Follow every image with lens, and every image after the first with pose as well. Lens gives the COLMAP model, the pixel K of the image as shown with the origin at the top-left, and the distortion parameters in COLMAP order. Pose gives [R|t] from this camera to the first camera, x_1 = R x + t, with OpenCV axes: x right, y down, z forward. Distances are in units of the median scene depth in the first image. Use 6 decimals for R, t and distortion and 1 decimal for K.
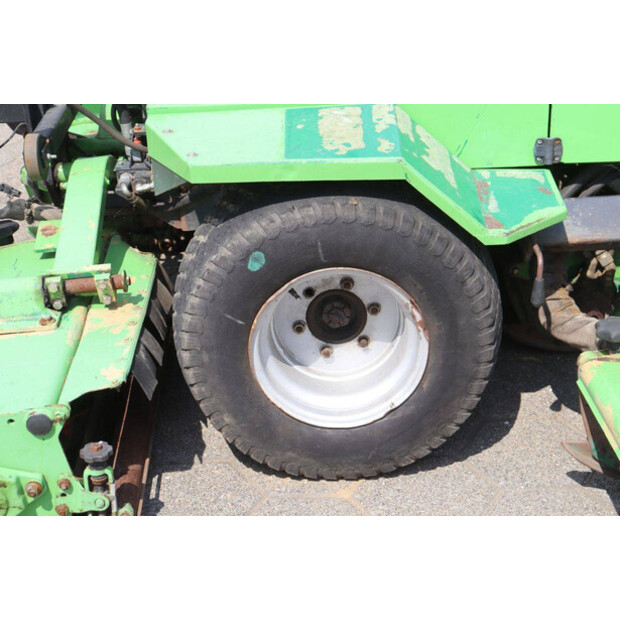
lens RADIAL K [[1141.4, 0, 310.0], [0, 1141.4, 310.0], [0, 0, 1]] dist [0.206699, 0.067156]
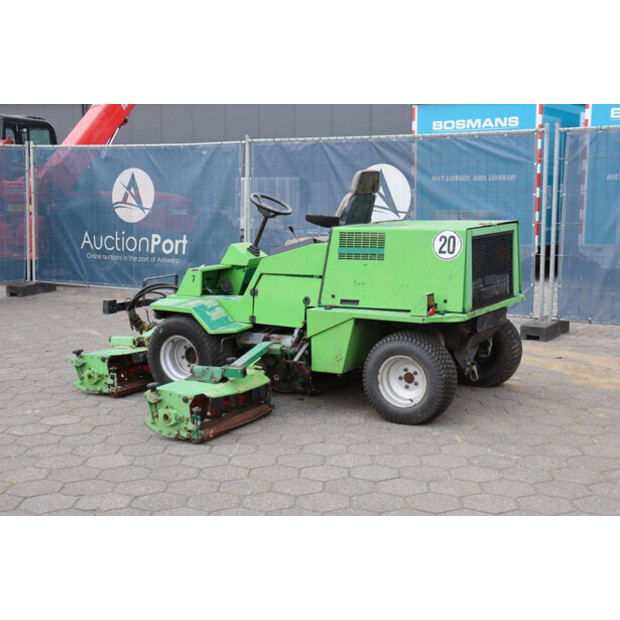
lens RADIAL K [[959.0, 0, 310.0], [0, 959.0, 310.0], [0, 0, 1]] dist [0.142302, 0.073824]
pose [[0.842406, 0.098638, -0.529739, 2.013922], [-0.250291, 0.942240, -0.222573, 0.471750], [0.477187, 0.320085, 0.818437, -1.410287]]
